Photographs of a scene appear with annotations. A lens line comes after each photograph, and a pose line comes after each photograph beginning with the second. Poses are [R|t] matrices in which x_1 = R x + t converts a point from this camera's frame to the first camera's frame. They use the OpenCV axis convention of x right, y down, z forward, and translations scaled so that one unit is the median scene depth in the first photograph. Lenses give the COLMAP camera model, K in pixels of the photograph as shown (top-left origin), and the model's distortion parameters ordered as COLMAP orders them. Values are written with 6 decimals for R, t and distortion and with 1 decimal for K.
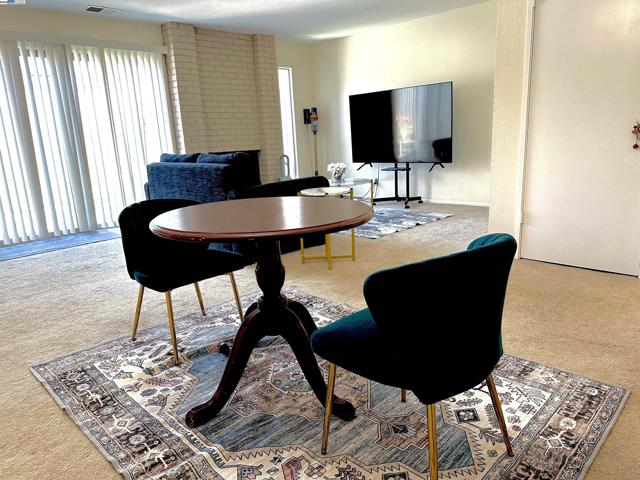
lens RADIAL K [[449.0, 0, 320.9], [0, 449.0, 243.8], [0, 0, 1]] dist [0.093599, -0.123835]
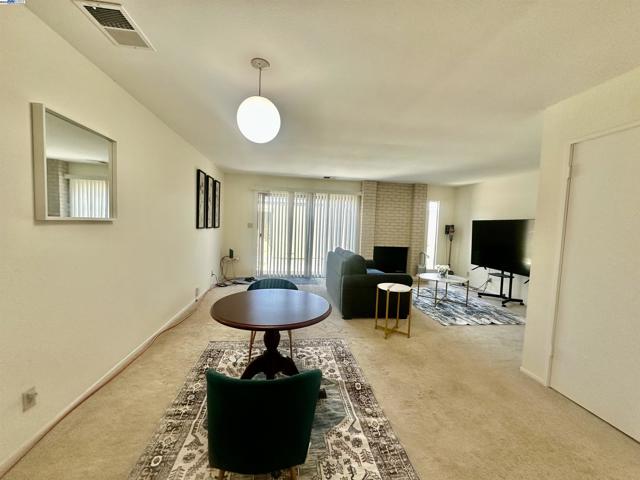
lens RADIAL K [[254.4, 0, 319.2], [0, 254.4, 241.7], [0, 0, 1]] dist [-0.002556, -0.000142]
pose [[0.795134, 0.117725, -0.594897, 0.172496], [-0.215135, 0.971932, -0.095211, -0.073032], [0.566991, 0.203688, 0.798143, 0.061165]]
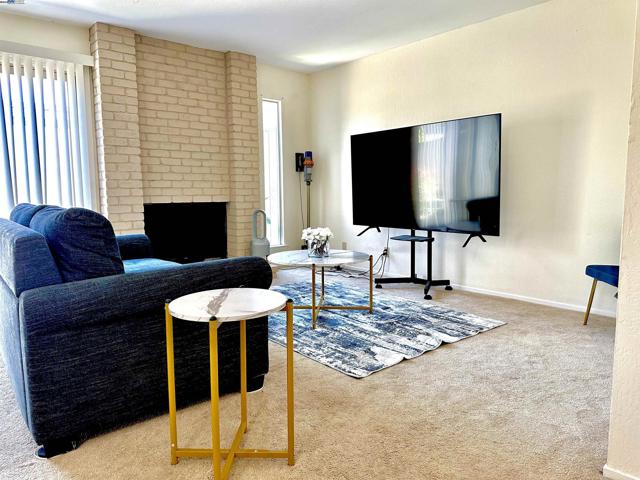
lens RADIAL K [[448.7, 0, 319.1], [0, 448.7, 236.2], [0, 0, 1]] dist [0.088829, -0.126035]
pose [[0.996807, 0.048386, -0.063517, 0.067458], [-0.056259, 0.990091, -0.128664, -0.072395], [0.056662, 0.131827, 0.989652, 0.311960]]
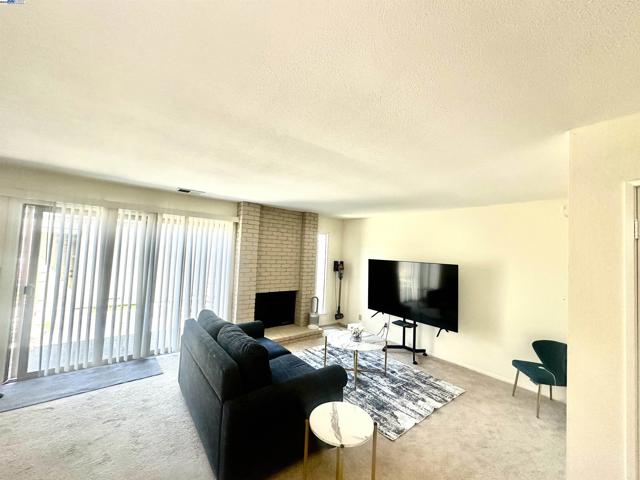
lens RADIAL K [[254.4, 0, 319.2], [0, 254.4, 241.7], [0, 0, 1]] dist [-0.002556, -0.000142]
pose [[0.989987, 0.092311, -0.106790, -0.006520], [-0.118183, 0.955737, -0.269442, -0.163516], [0.077191, 0.279365, 0.957077, 0.270069]]
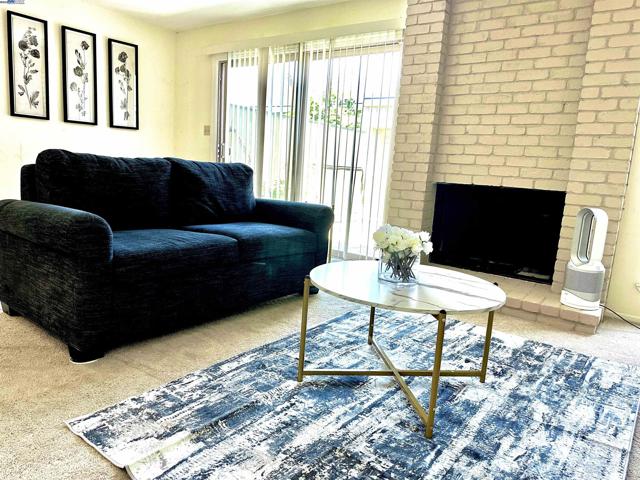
lens RADIAL K [[448.7, 0, 319.1], [0, 448.7, 236.2], [0, 0, 1]] dist [0.088829, -0.126035]
pose [[0.140822, 0.213647, -0.966708, 0.311003], [-0.298701, 0.940105, 0.164256, -0.180758], [0.943900, 0.265626, 0.196204, 0.739567]]
